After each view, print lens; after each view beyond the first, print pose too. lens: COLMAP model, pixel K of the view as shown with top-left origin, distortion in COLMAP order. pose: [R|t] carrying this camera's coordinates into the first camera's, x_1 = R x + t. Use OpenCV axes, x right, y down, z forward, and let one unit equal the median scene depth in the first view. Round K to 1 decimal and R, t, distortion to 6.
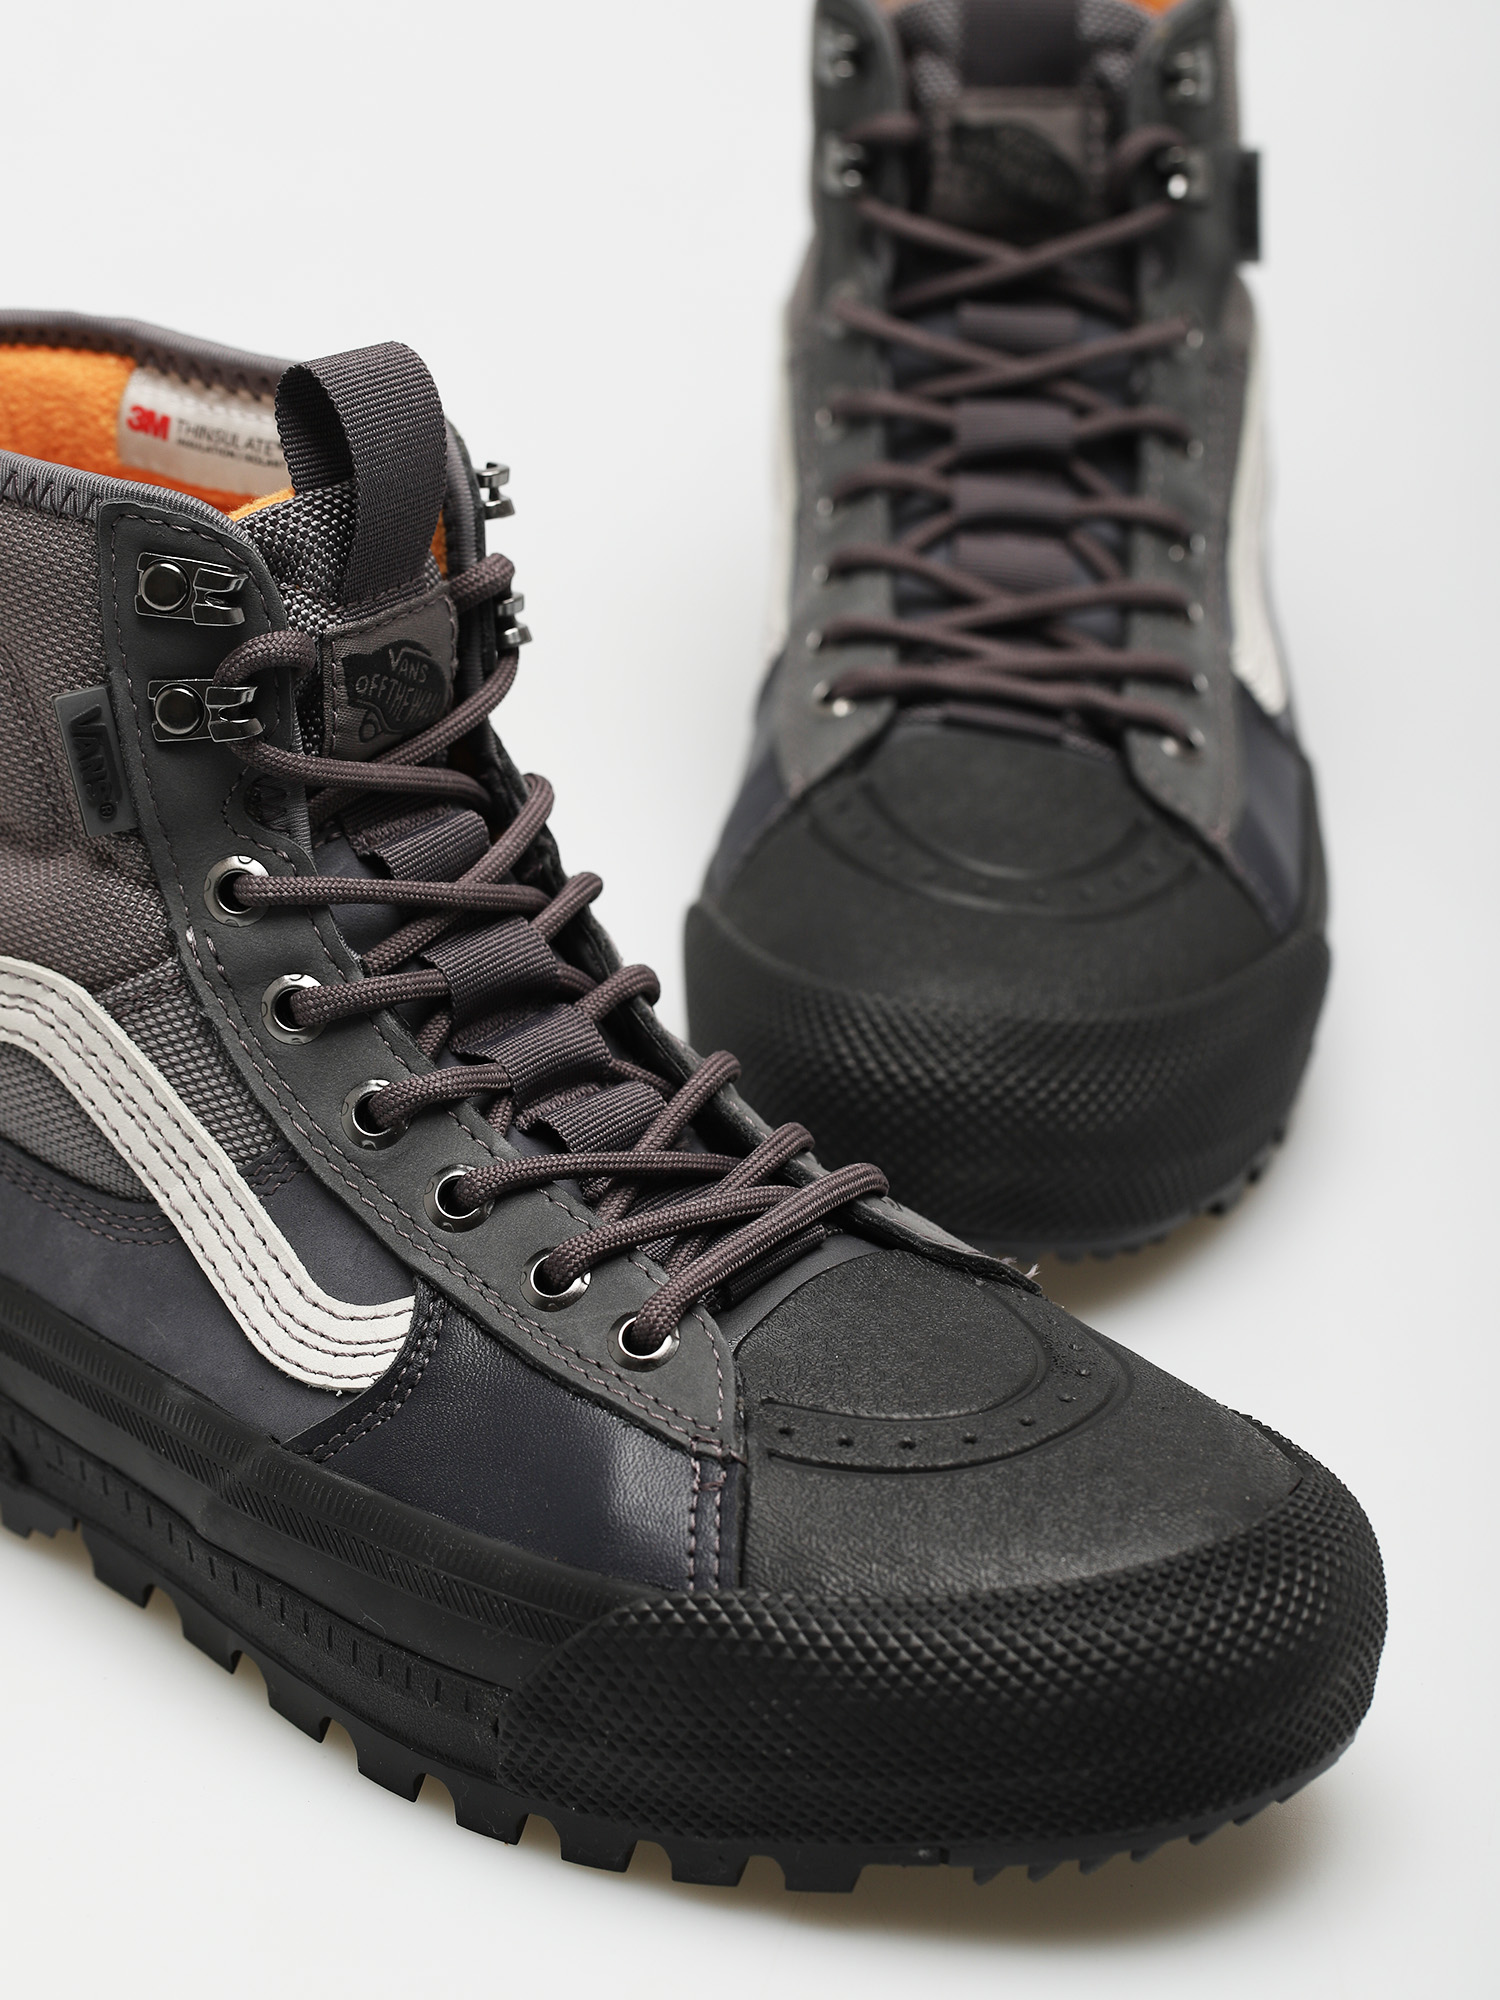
lens RADIAL K [[6942.8, 0, 750.0], [0, 6942.8, 1000.0], [0, 0, 1]] dist [-0.131795, 3.298086]
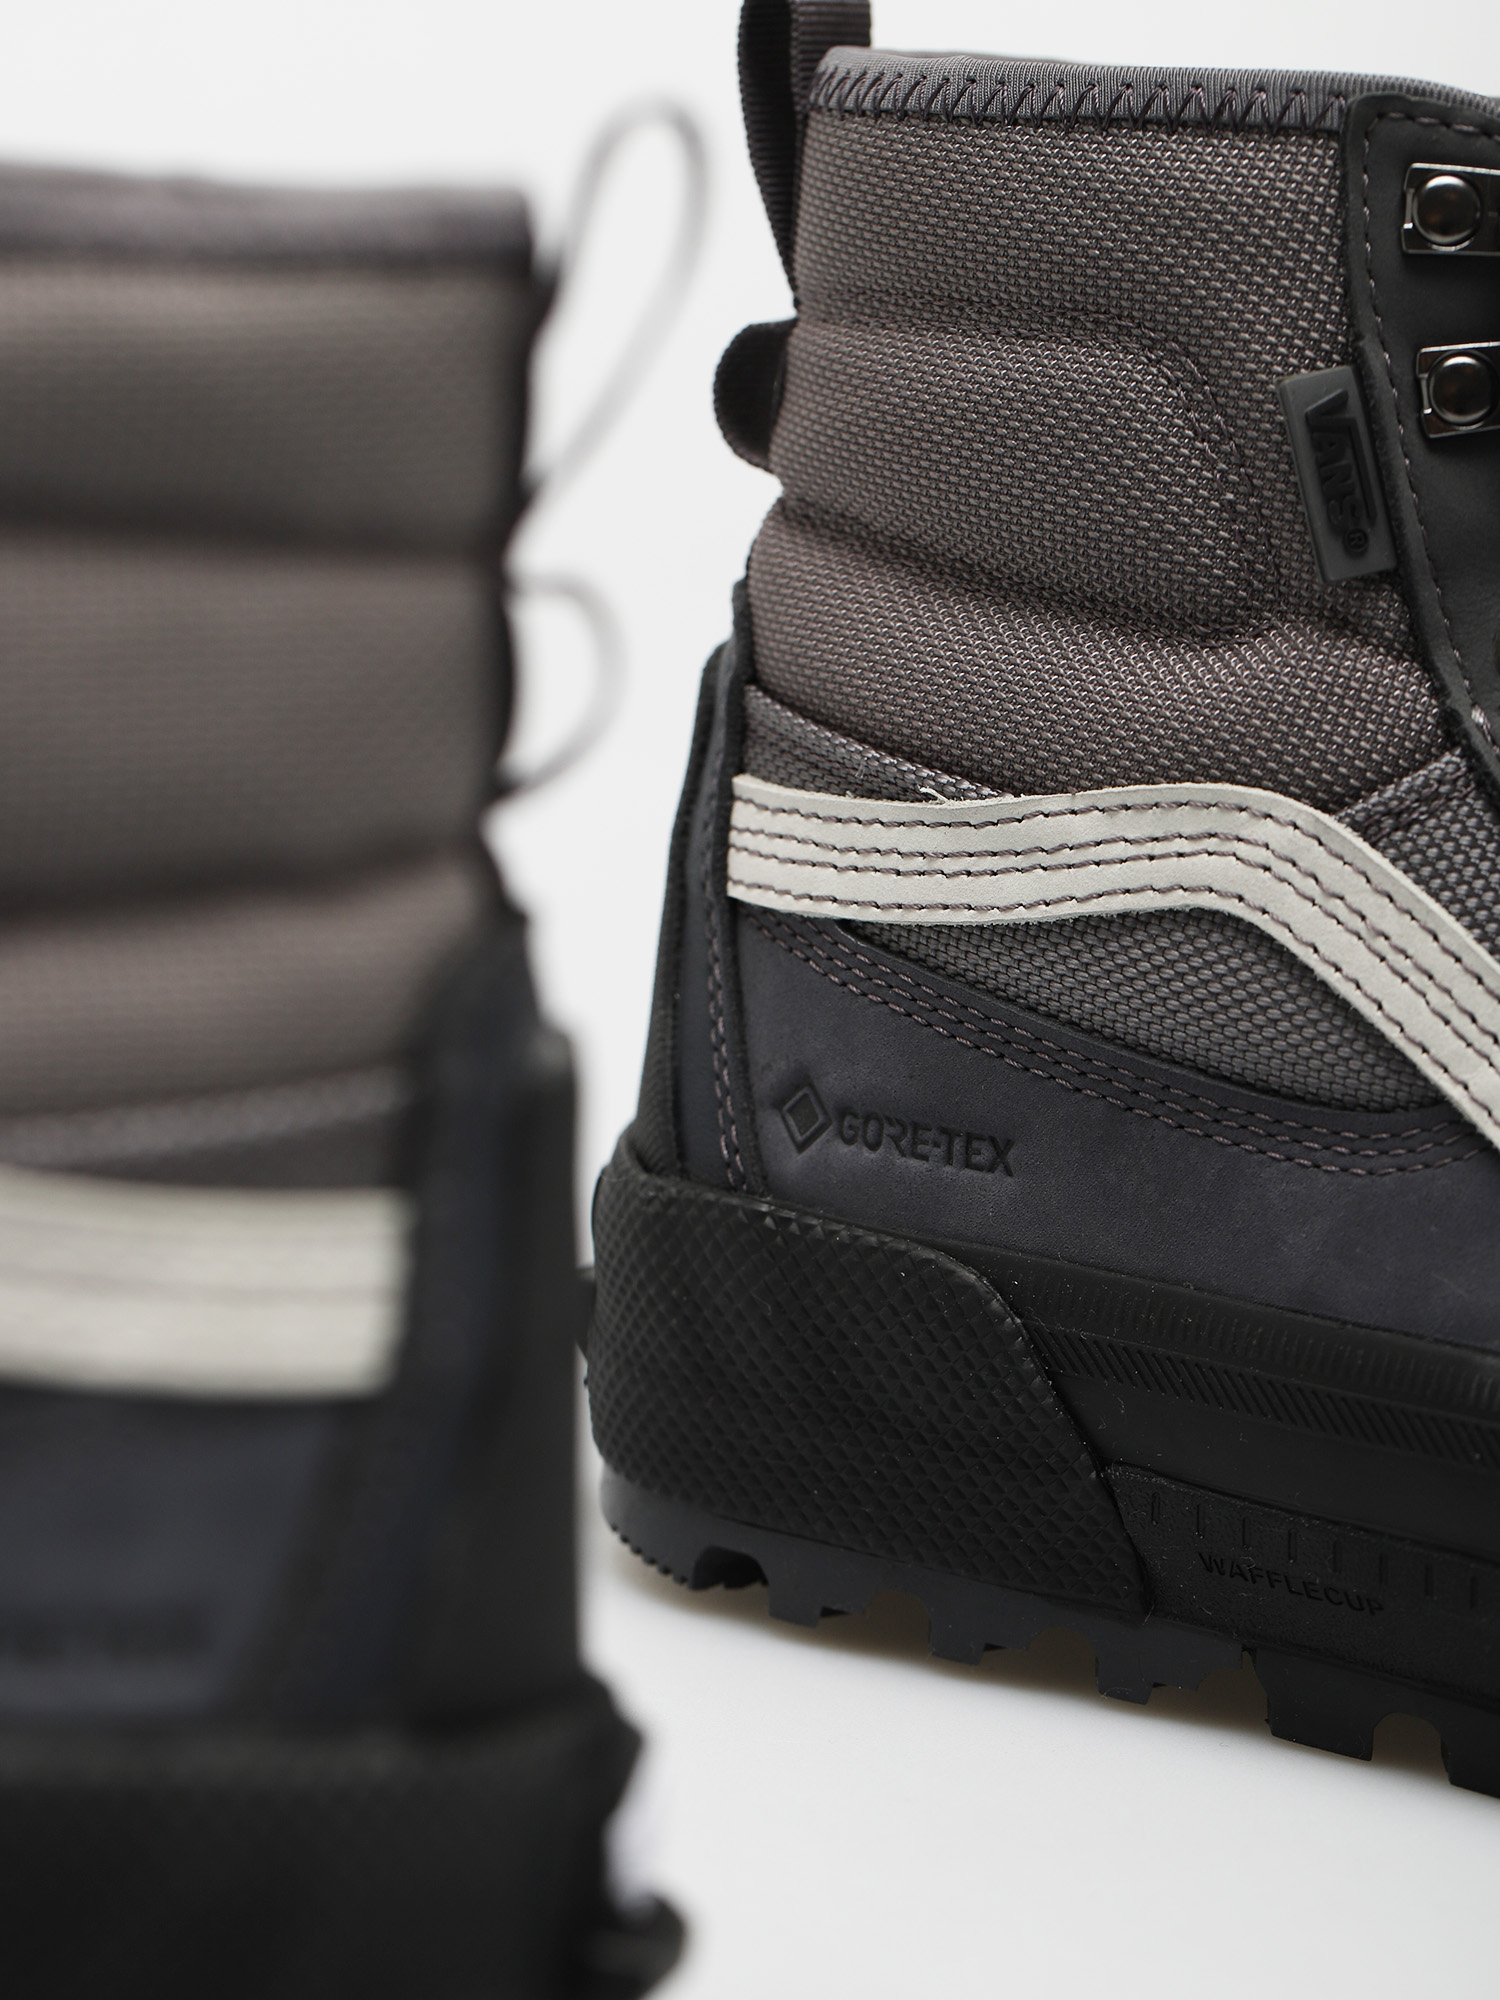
lens RADIAL K [[6942.8, 0, 750.0], [0, 6942.8, 1000.0], [0, 0, 1]] dist [-0.131795, 3.298086]
pose [[0.980681, -0.015130, 0.195027, -0.290763], [0.064916, 0.965675, -0.251510, 0.190803], [-0.184527, 0.259312, 0.948002, 0.353237]]
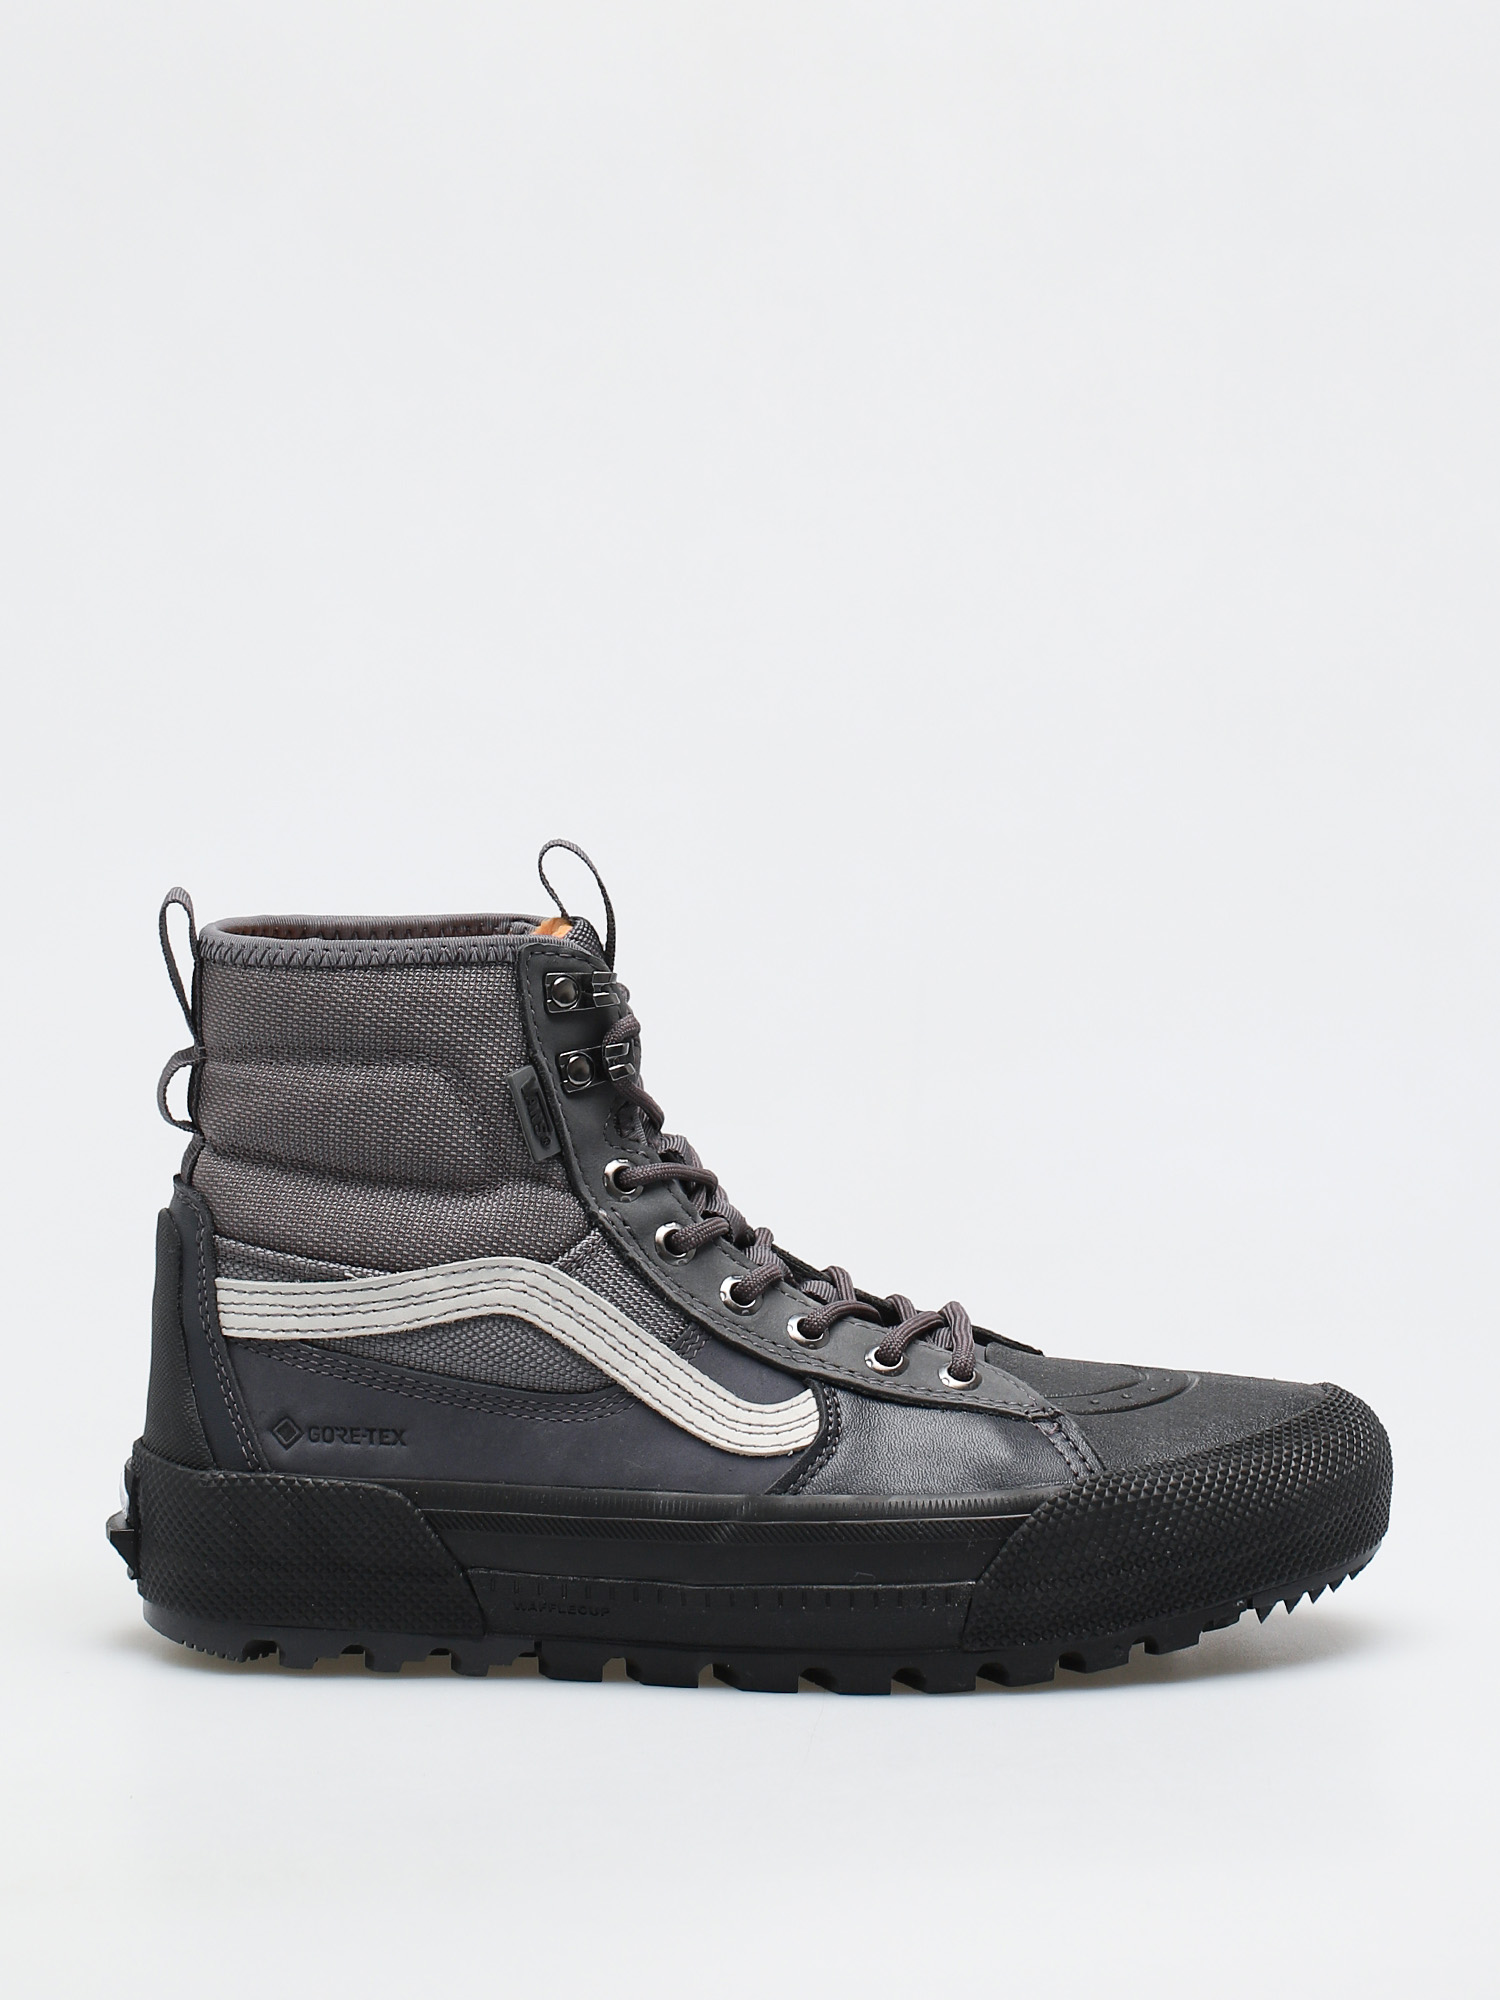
lens RADIAL K [[6942.8, 0, 750.0], [0, 6942.8, 1000.0], [0, 0, 1]] dist [-0.131795, 3.298086]
pose [[0.768660, -0.112123, 0.629754, -1.050663], [0.291620, 0.937677, -0.188997, 0.255433], [-0.569315, 0.328923, 0.753452, -0.234188]]
